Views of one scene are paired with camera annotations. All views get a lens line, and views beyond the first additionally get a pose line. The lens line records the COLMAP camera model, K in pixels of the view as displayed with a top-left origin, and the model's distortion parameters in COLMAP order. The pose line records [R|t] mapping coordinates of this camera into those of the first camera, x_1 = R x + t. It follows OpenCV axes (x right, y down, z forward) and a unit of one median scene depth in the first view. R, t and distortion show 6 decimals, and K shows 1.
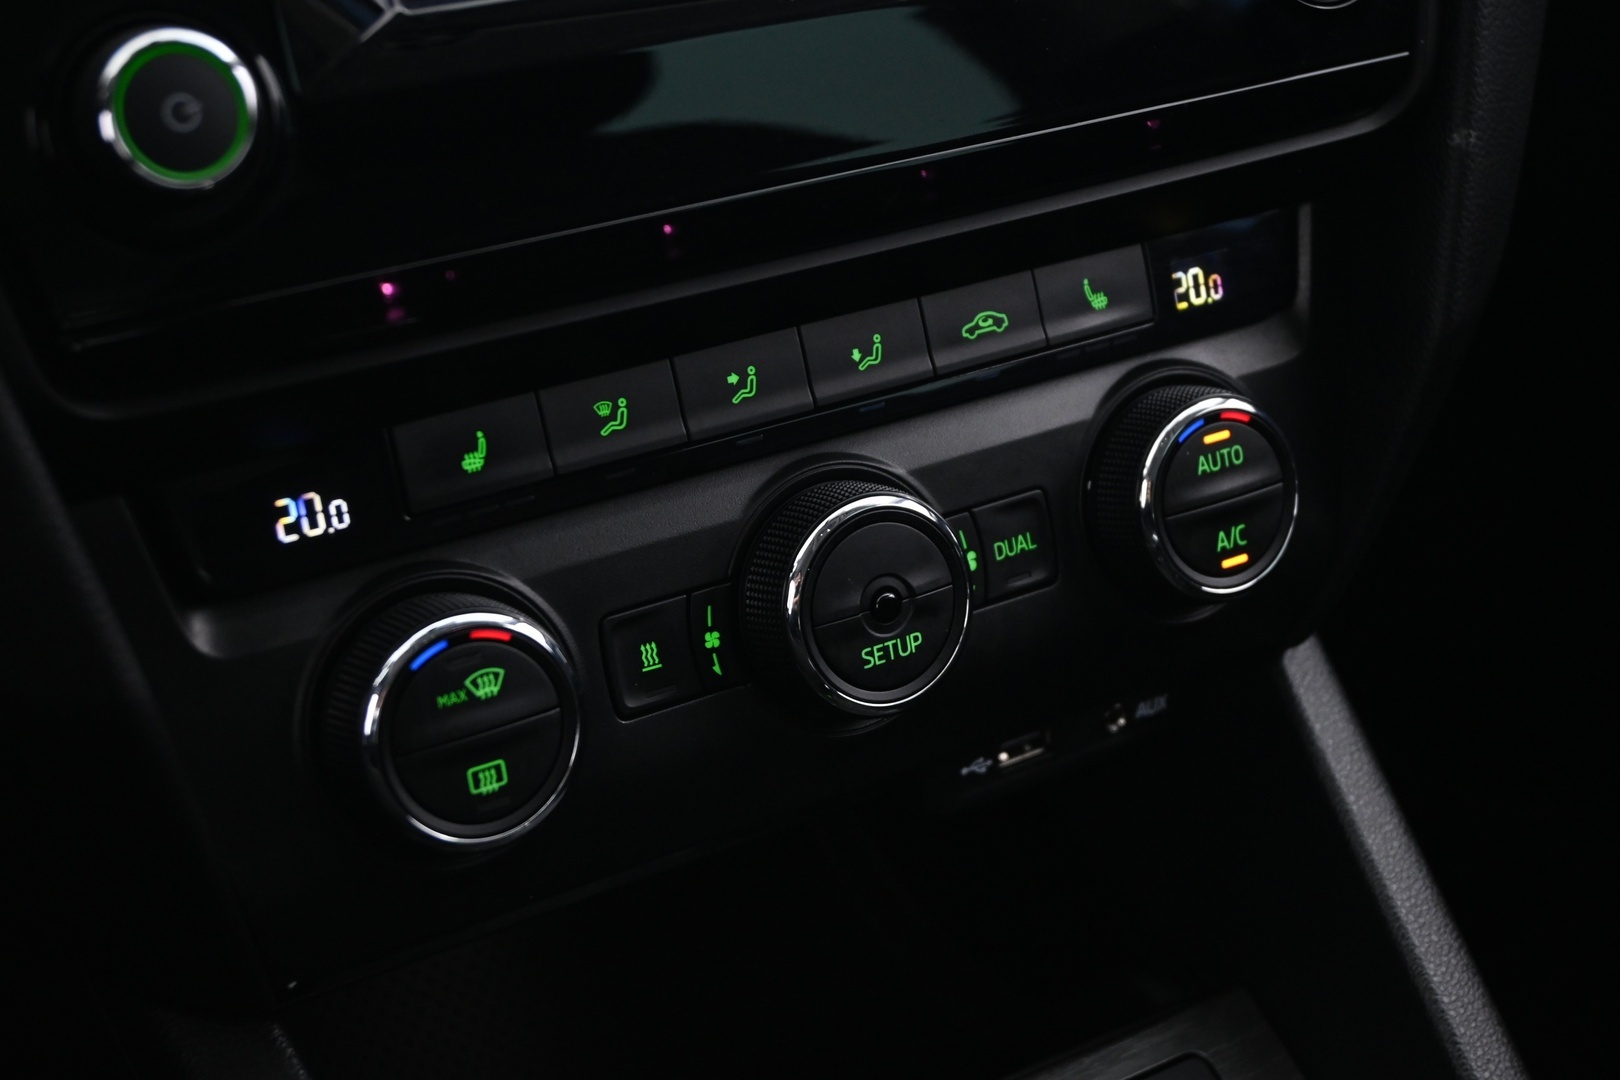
lens RADIAL K [[2566.9, 0, 810.0], [0, 2566.9, 540.0], [0, 0, 1]] dist [0.010819, -0.003128]
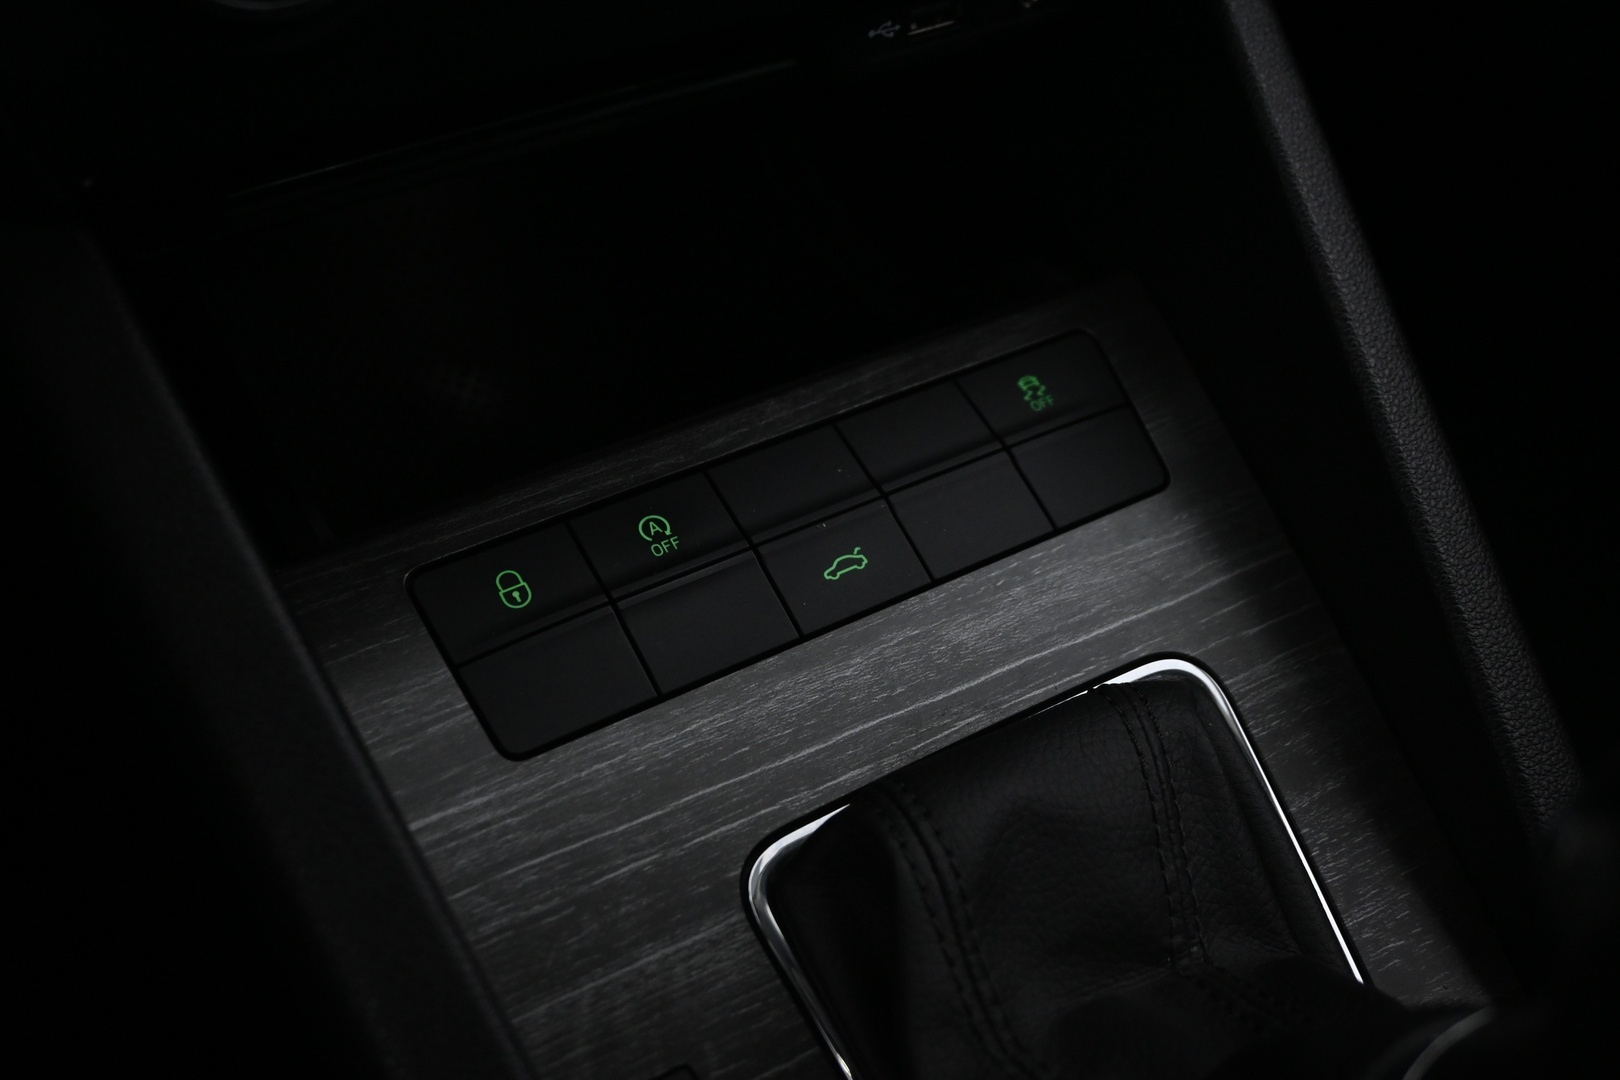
lens RADIAL K [[1572.3, 0, 810.0], [0, 1572.3, 540.0], [0, 0, 1]] dist [0.004239, 0.007827]
pose [[0.999161, 0.037856, -0.015654, 0.054723], [-0.031940, 0.959186, 0.280968, 0.110080], [0.025652, -0.280232, 0.959589, 0.374210]]
